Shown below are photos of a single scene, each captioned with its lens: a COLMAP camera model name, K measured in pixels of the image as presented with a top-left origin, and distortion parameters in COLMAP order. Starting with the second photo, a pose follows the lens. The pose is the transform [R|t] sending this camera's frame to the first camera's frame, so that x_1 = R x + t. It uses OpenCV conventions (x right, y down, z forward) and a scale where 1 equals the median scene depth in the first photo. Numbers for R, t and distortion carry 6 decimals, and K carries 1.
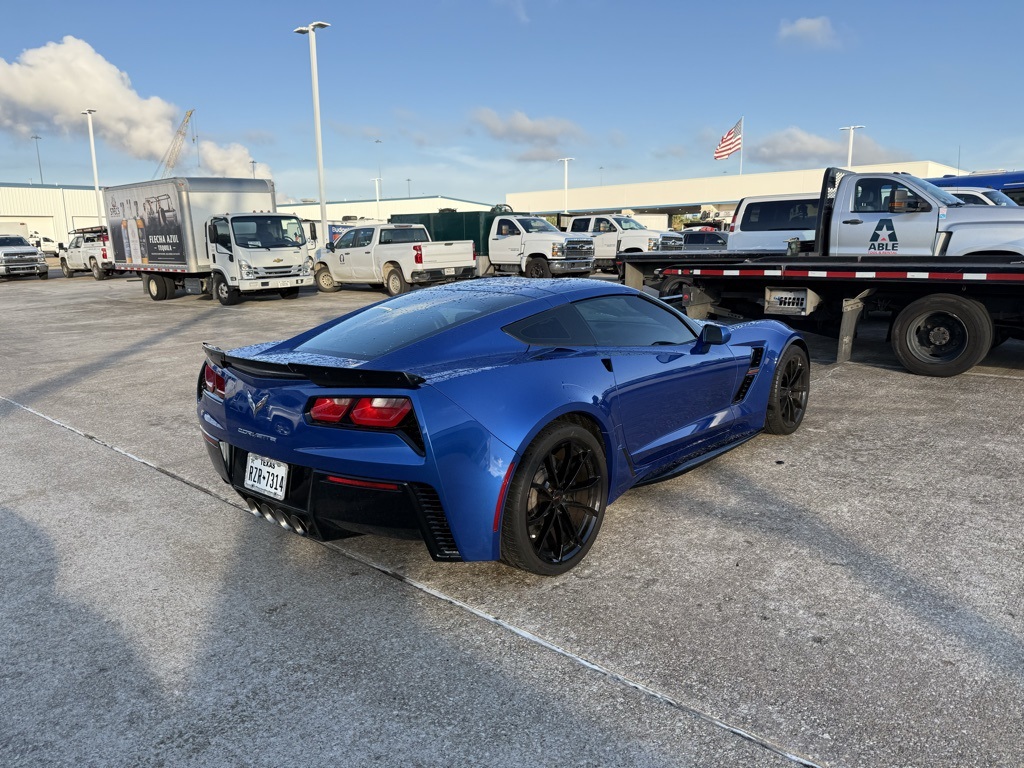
lens RADIAL K [[719.9, 0, 537.0], [0, 719.9, 370.7], [0, 0, 1]] dist [0.050520, -0.080401]
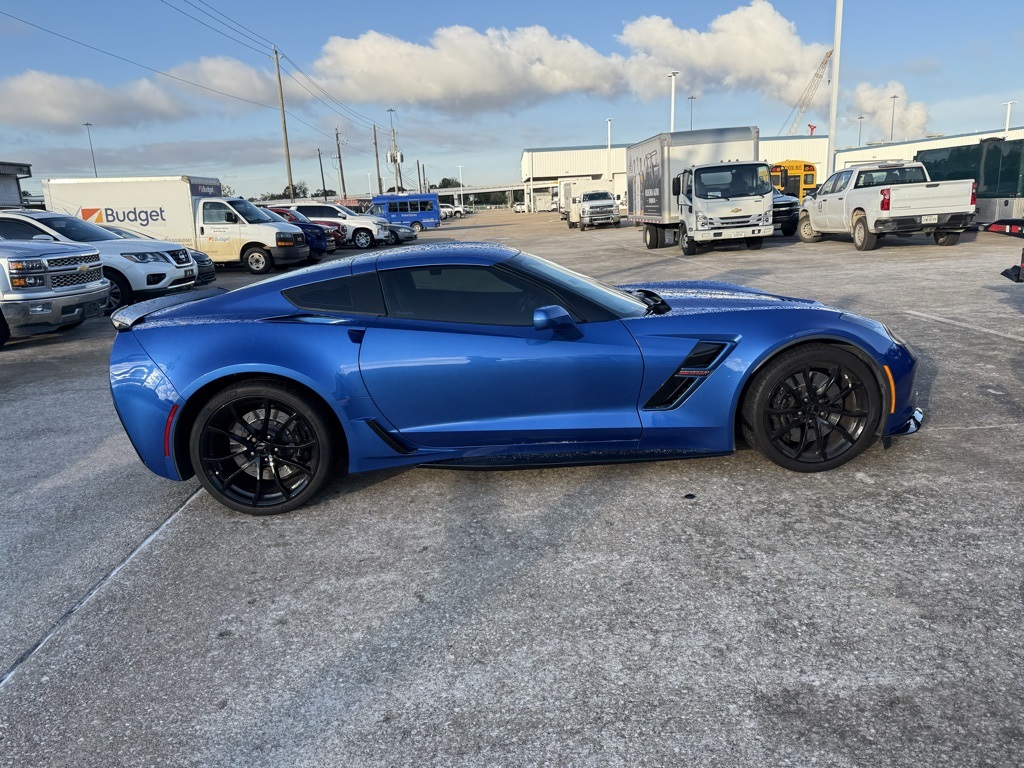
lens RADIAL K [[704.3, 0, 519.1], [0, 704.3, 409.7], [0, 0, 1]] dist [0.077237, -0.117850]
pose [[0.680669, 0.183457, -0.709249, 0.190816], [-0.090570, 0.981783, 0.167031, -0.018929], [0.726971, -0.049456, 0.684884, 0.094458]]
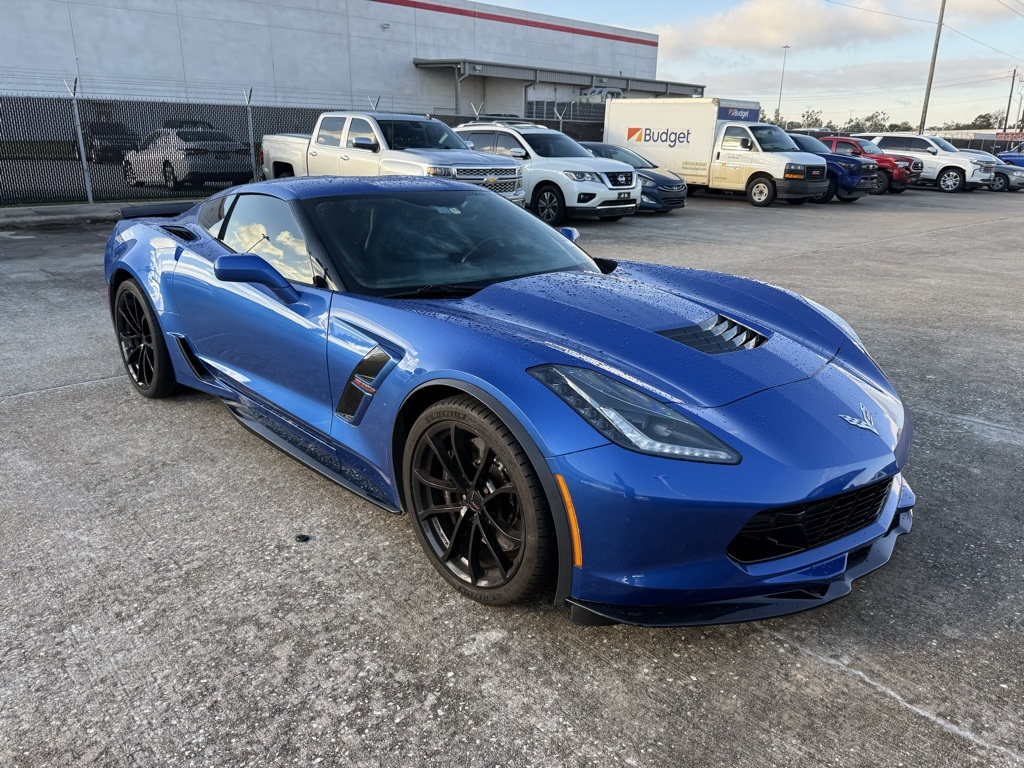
lens RADIAL K [[704.3, 0, 519.1], [0, 704.3, 409.7], [0, 0, 1]] dist [0.077237, -0.117850]
pose [[-0.094519, 0.359852, -0.928209, 0.213607], [-0.187028, 0.909363, 0.371591, -0.055948], [0.977797, 0.208724, -0.018649, 0.304494]]
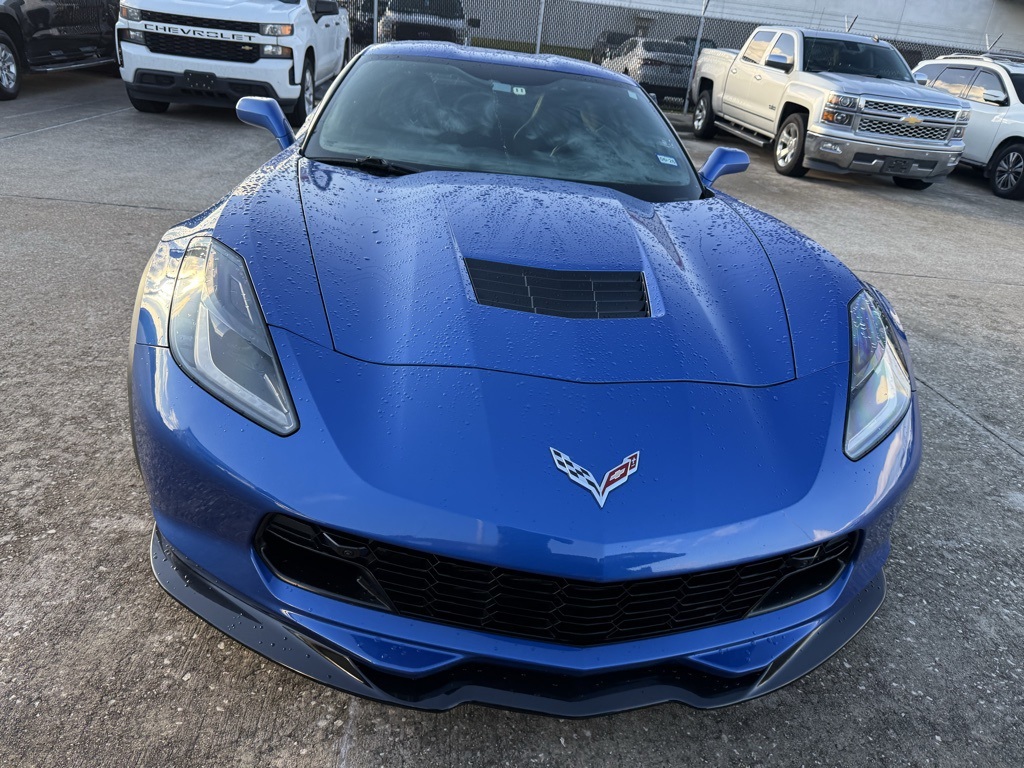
lens RADIAL K [[725.4, 0, 512.0], [0, 725.4, 384.0], [0, 0, 1]] dist [-0.004190, -0.005549]
pose [[-0.699303, 0.255054, -0.667775, 0.143855], [-0.216143, 0.815003, 0.537635, -0.064478], [0.681365, 0.520305, -0.514806, 0.390849]]
